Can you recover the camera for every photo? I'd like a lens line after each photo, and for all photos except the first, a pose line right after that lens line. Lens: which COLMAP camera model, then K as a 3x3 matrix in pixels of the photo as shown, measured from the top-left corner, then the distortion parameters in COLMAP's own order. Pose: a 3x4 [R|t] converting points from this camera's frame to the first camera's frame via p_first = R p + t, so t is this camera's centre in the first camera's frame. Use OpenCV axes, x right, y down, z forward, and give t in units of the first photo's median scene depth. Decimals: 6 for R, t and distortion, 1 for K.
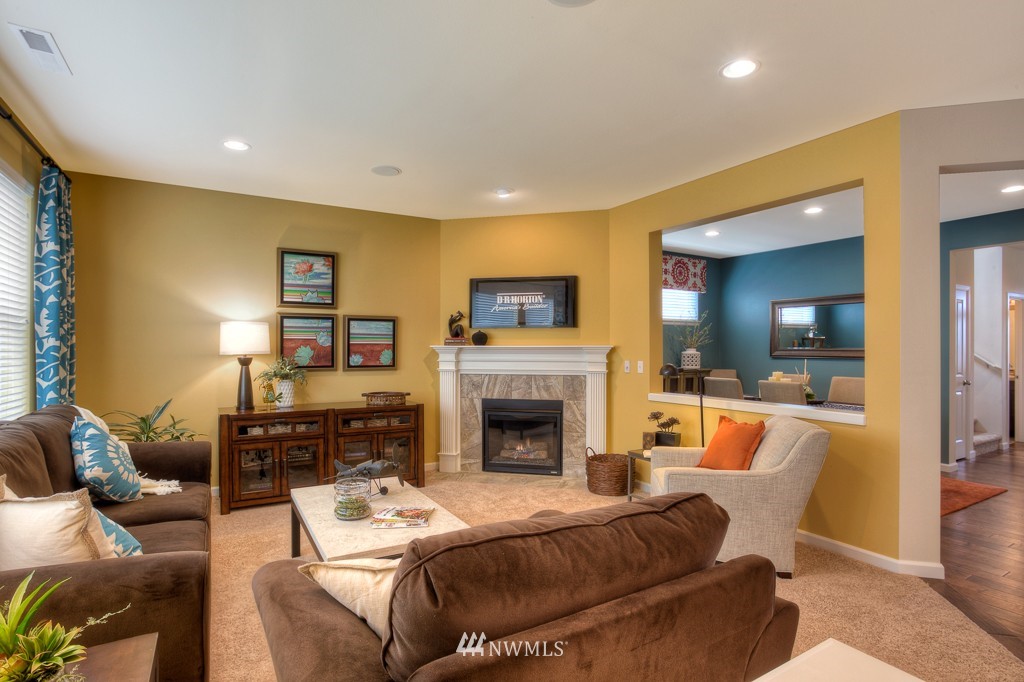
lens RADIAL K [[500.9, 0, 496.7], [0, 500.9, 347.6], [0, 0, 1]] dist [-0.050876, 0.019593]
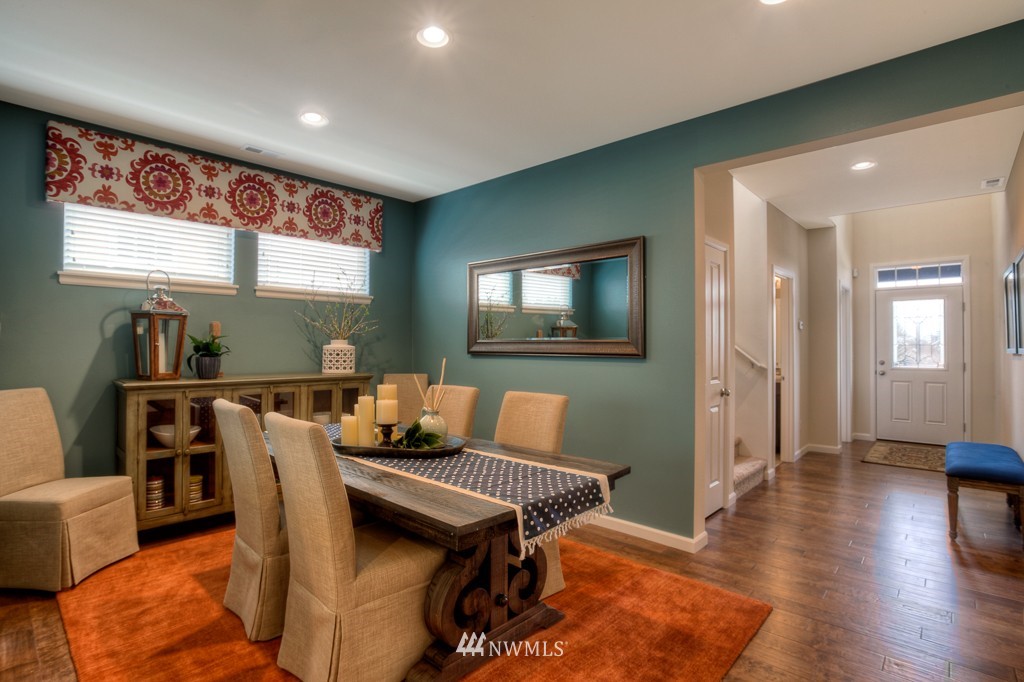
lens RADIAL K [[500.9, 0, 489.9], [0, 500.9, 343.2], [0, 0, 1]] dist [-0.050876, 0.019593]
pose [[0.957198, 0.001505, 0.289429, 0.560585], [-0.000952, 0.999997, -0.002051, 0.010155], [-0.289431, 0.001688, 0.957197, 0.538590]]
